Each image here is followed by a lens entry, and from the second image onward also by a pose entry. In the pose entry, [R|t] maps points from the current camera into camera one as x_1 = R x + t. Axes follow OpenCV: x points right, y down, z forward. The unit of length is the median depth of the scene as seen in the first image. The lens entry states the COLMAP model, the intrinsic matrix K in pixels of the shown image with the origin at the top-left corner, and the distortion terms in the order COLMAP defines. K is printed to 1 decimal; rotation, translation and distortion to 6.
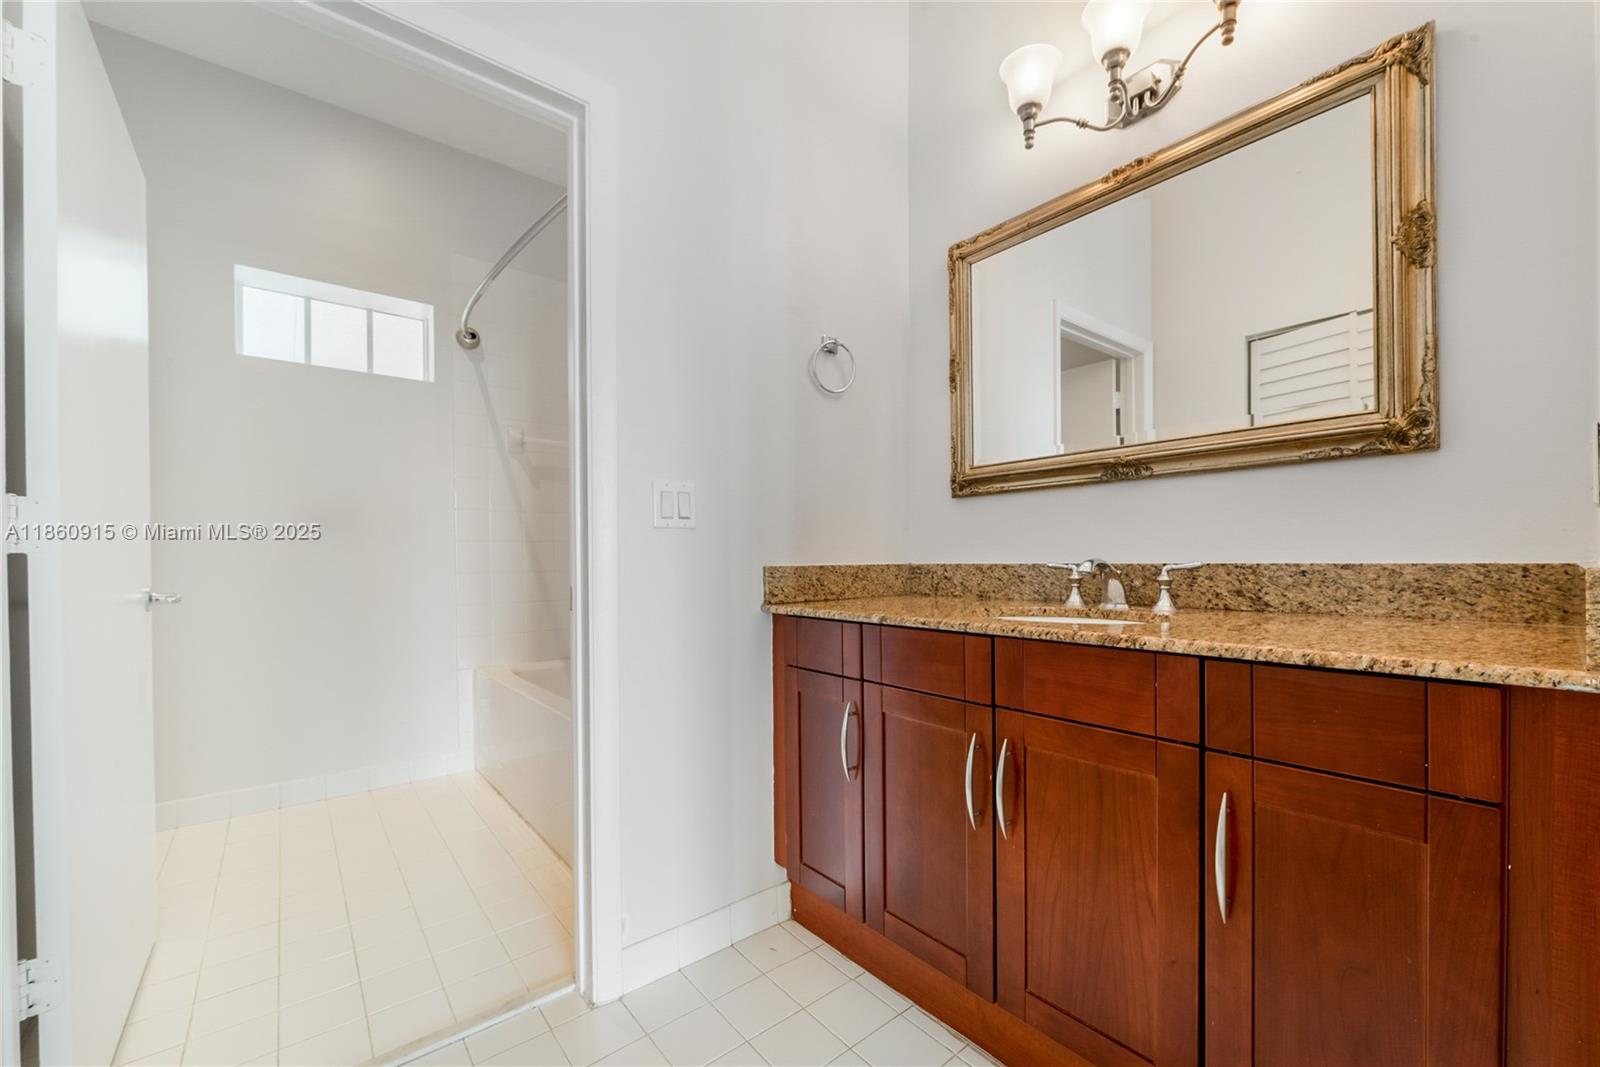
lens RADIAL K [[648.9, 0, 798.6], [0, 648.9, 562.3], [0, 0, 1]] dist [-0.000501, 0.000003]
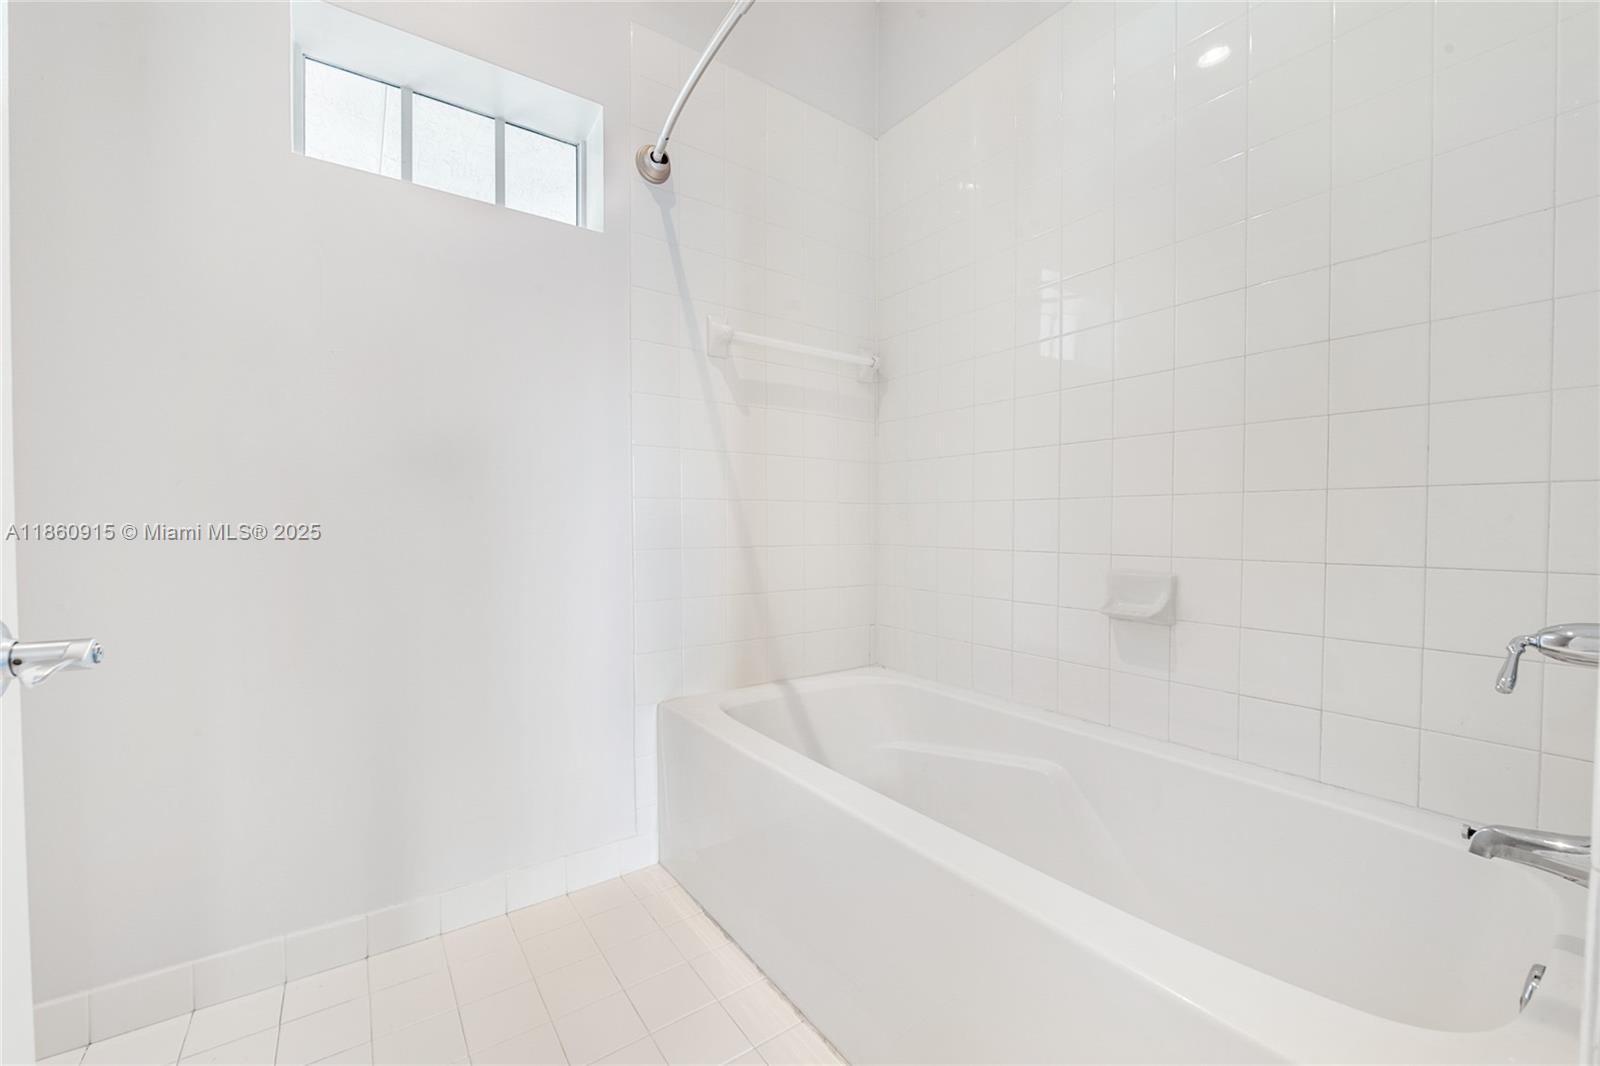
lens RADIAL K [[631.5, 0, 808.0], [0, 631.5, 545.9], [0, 0, 1]] dist [-0.026460, 0.000013]
pose [[0.998225, 0.007198, -0.059112, -0.330222], [-0.006462, 0.999899, 0.012629, 0.006132], [0.059197, -0.012224, 0.998171, 0.421207]]
